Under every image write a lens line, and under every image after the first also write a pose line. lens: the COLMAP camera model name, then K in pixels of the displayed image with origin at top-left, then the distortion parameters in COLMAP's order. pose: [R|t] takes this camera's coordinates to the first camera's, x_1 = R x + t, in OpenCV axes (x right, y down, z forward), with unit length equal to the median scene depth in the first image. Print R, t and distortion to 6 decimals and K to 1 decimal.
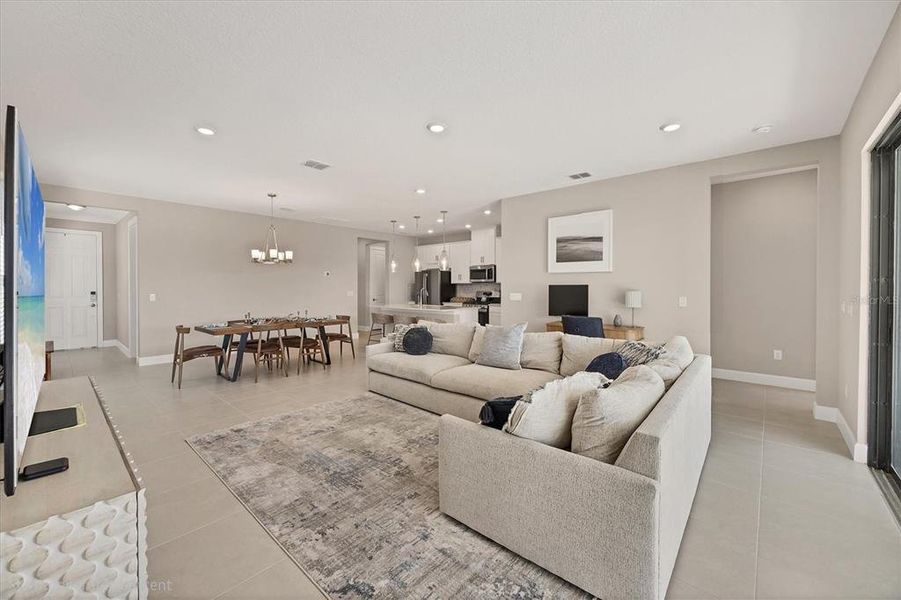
lens RADIAL K [[351.8, 0, 436.2], [0, 351.8, 290.8], [0, 0, 1]] dist [-0.001374, -0.001555]
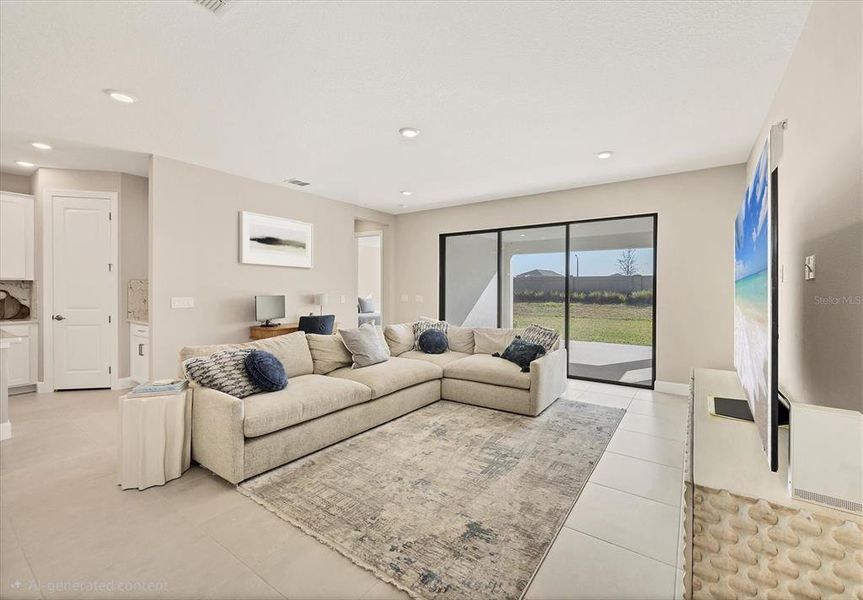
lens RADIAL K [[363.5, 0, 454.5], [0, 363.5, 291.6], [0, 0, 1]] dist [0.001039, 0.000003]
pose [[-0.153330, -0.007543, 0.988146, -0.384939], [0.006780, 0.999939, 0.008685, -0.004739], [-0.988152, 0.008032, -0.153270, 0.373345]]
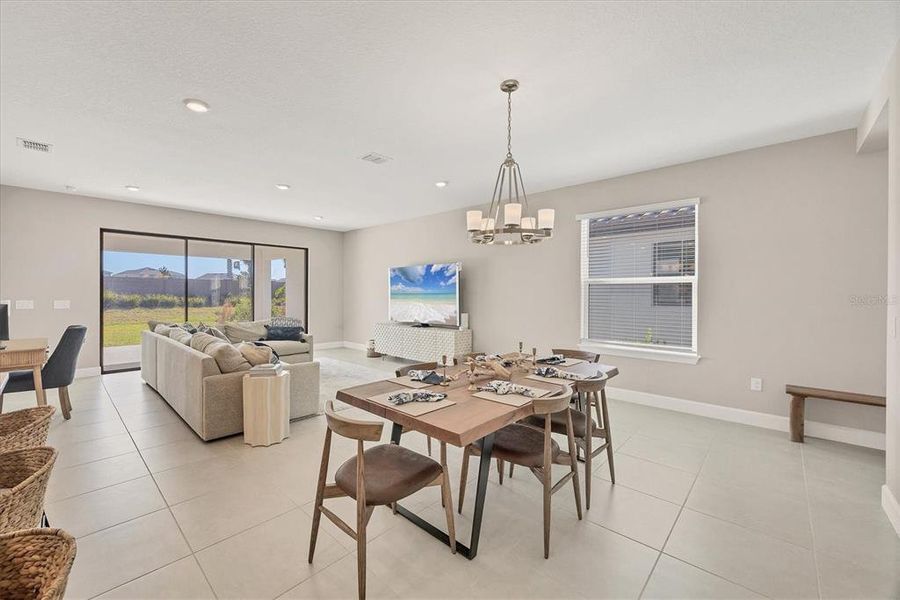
lens RADIAL K [[351.5, 0, 443.6], [0, 351.5, 295.2], [0, 0, 1]] dist [-0.001374, -0.001555]
pose [[-0.999879, -0.004817, 0.014775, -0.251461], [-0.004543, 0.999818, 0.018517, -0.012810], [-0.014861, 0.018448, -0.999719, 0.924616]]
